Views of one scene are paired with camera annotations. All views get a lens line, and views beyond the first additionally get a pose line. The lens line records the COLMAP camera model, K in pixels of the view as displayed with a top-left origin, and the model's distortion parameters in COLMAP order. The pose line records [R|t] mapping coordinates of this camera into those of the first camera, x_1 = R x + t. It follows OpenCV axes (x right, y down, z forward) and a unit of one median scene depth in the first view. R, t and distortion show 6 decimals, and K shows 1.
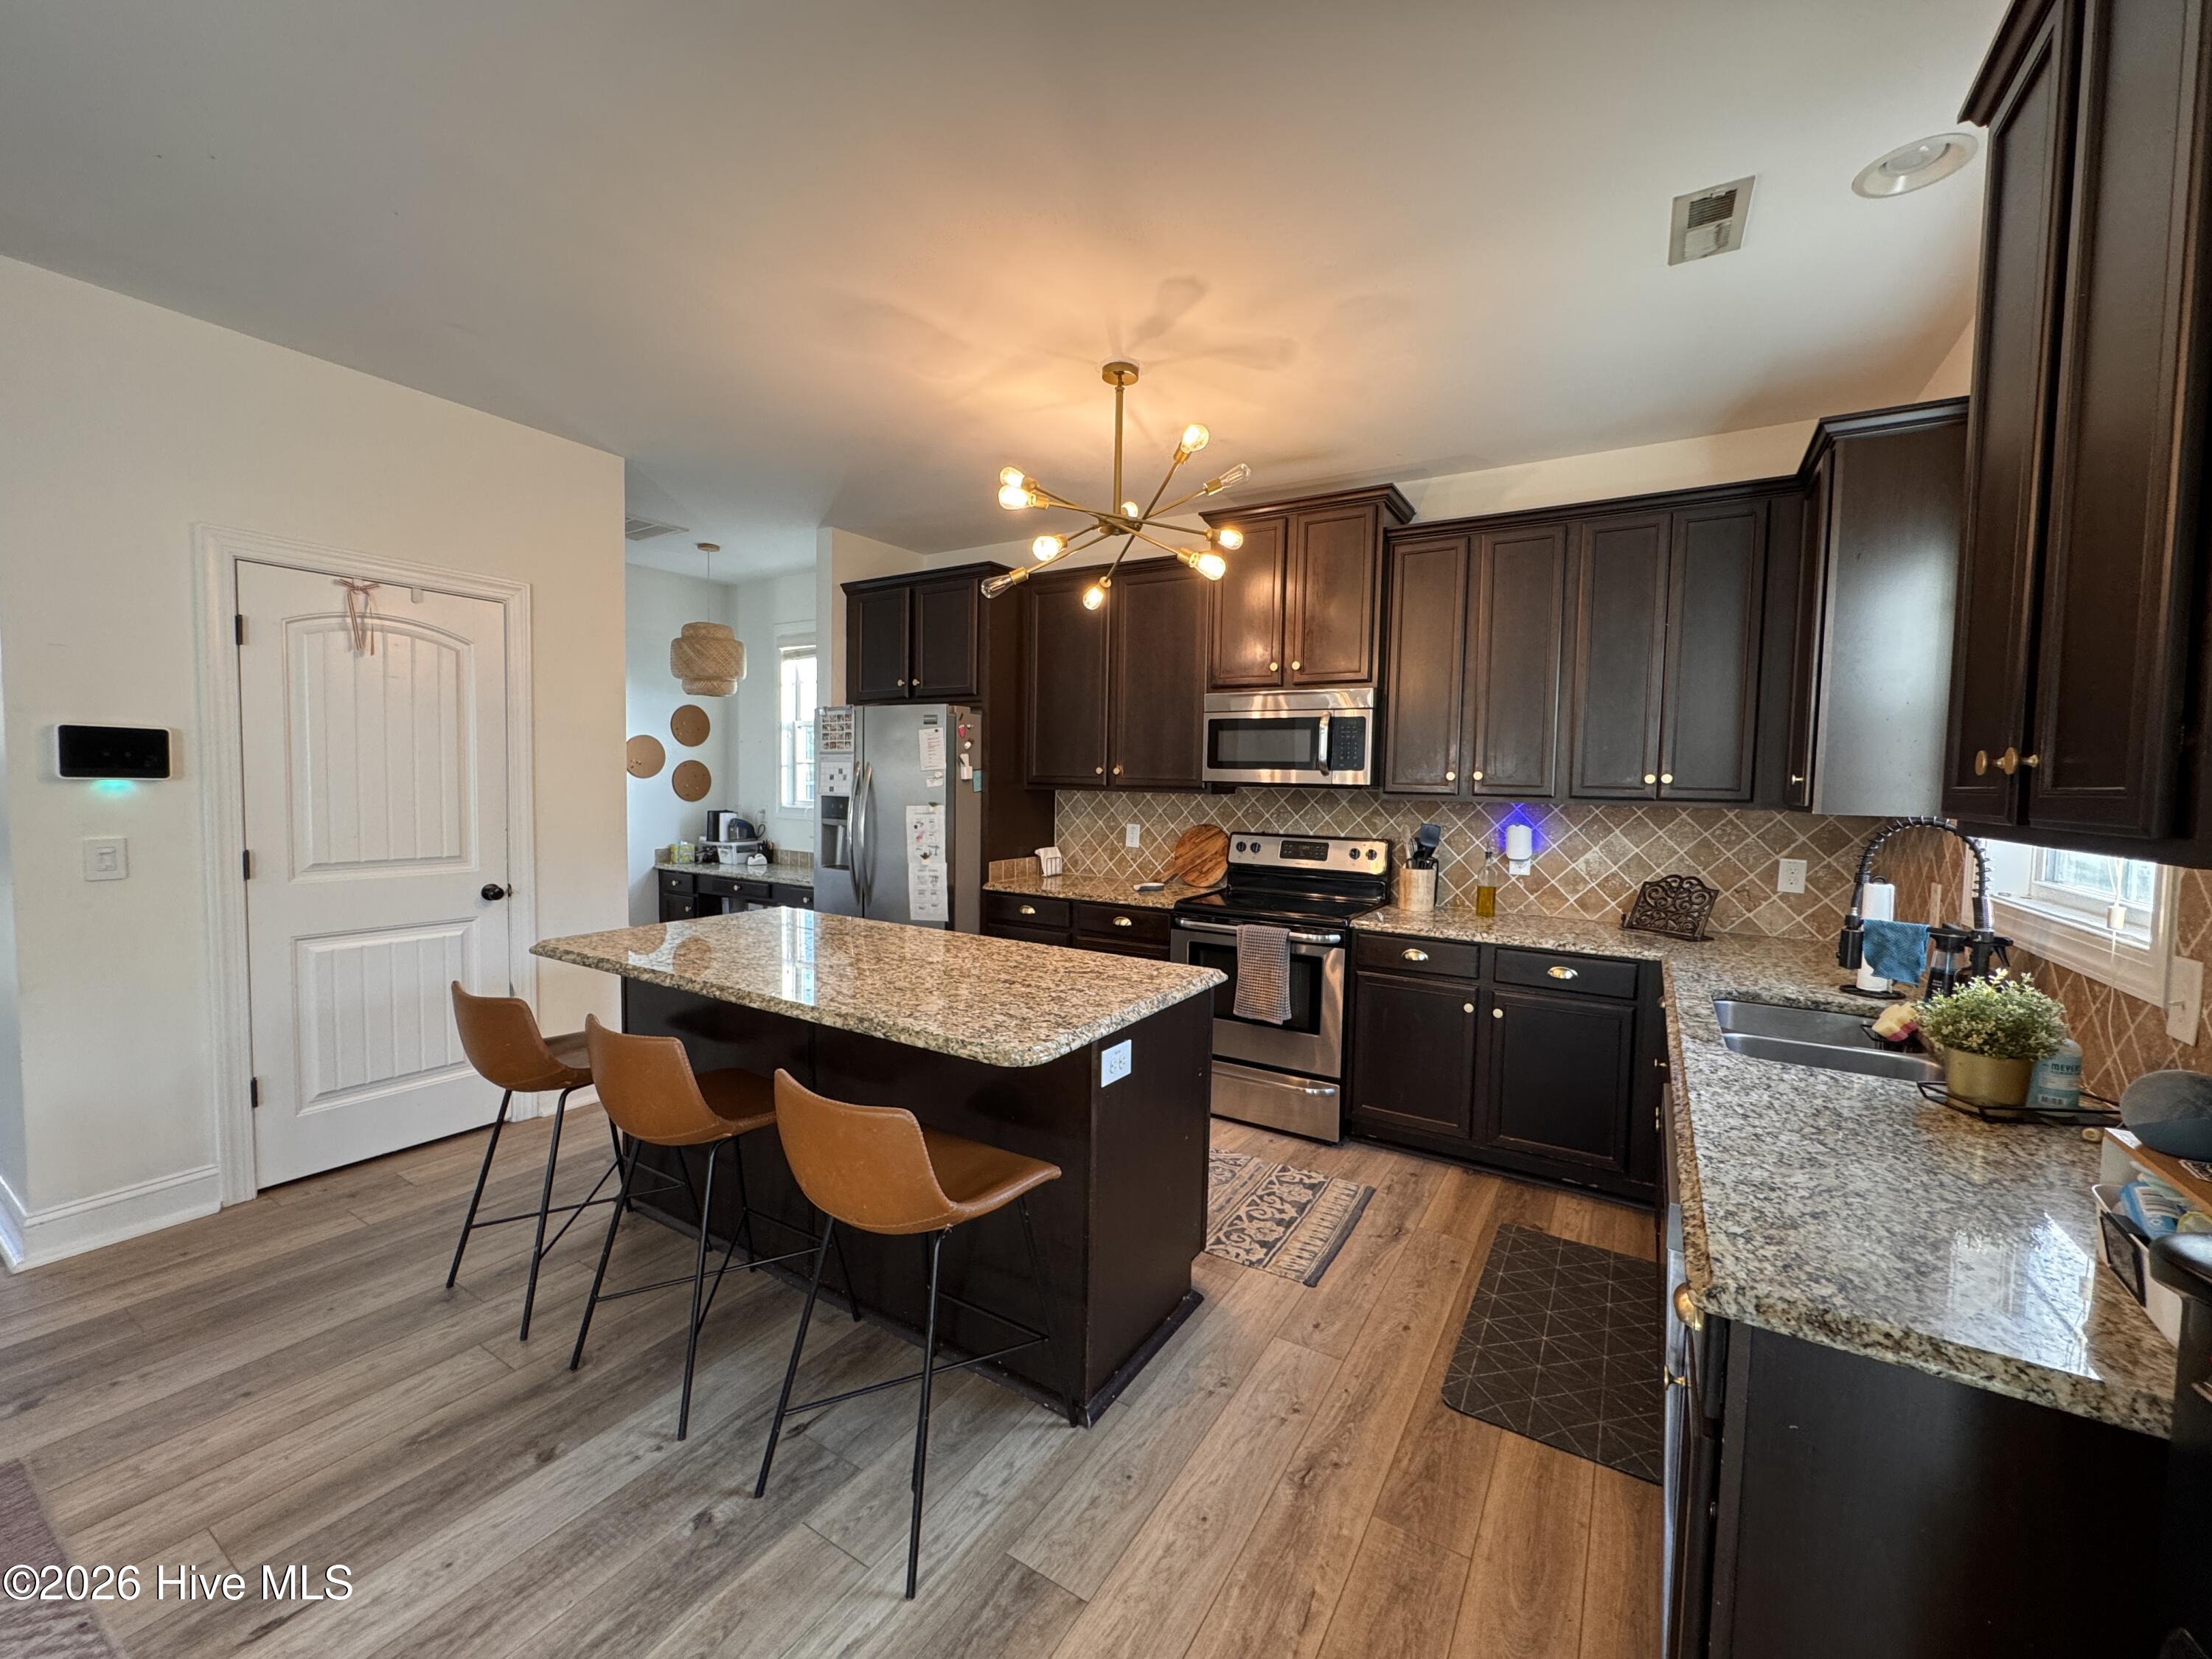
lens RADIAL K [[879.2, 0, 1110.3], [0, 879.2, 828.0], [0, 0, 1]] dist [0.000002, -0.000192]
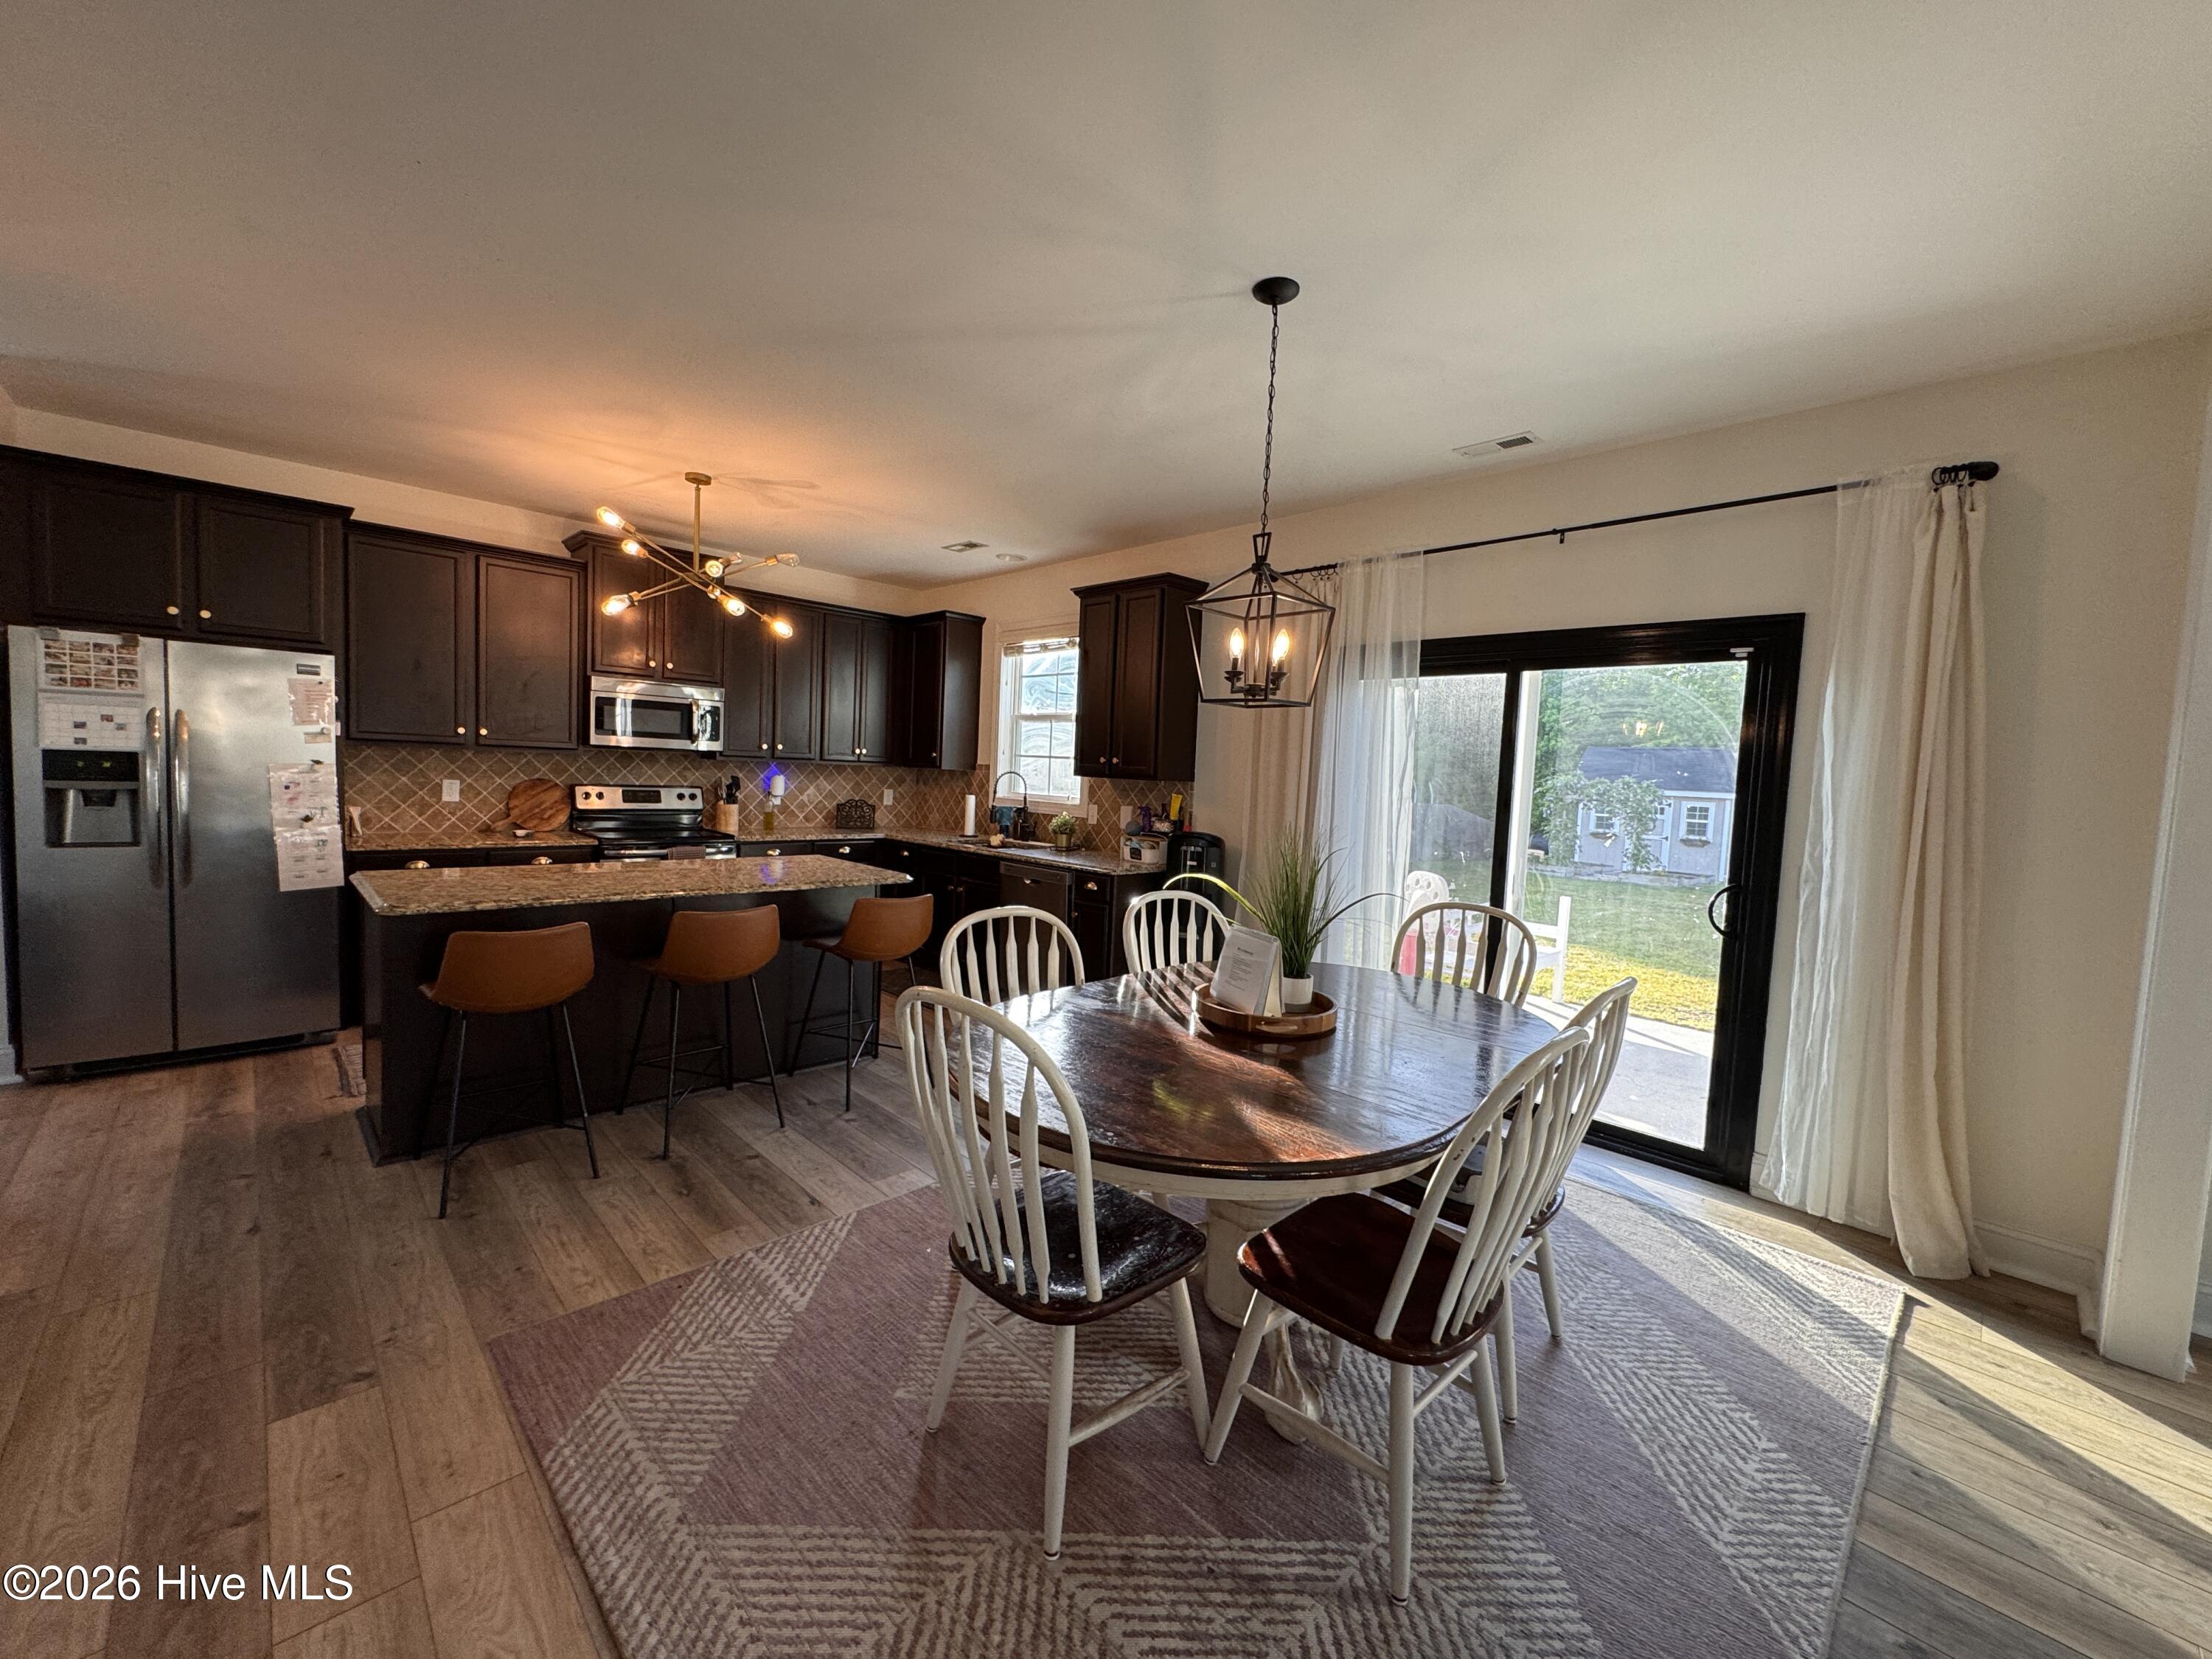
lens RADIAL K [[879.2, 0, 1103.4], [0, 879.2, 822.6], [0, 0, 1]] dist [0.000002, -0.000192]
pose [[0.246779, -0.067010, 0.966752, -0.955519], [0.014395, 0.997750, 0.065484, -0.013155], [-0.968965, -0.002244, 0.247188, -0.031377]]
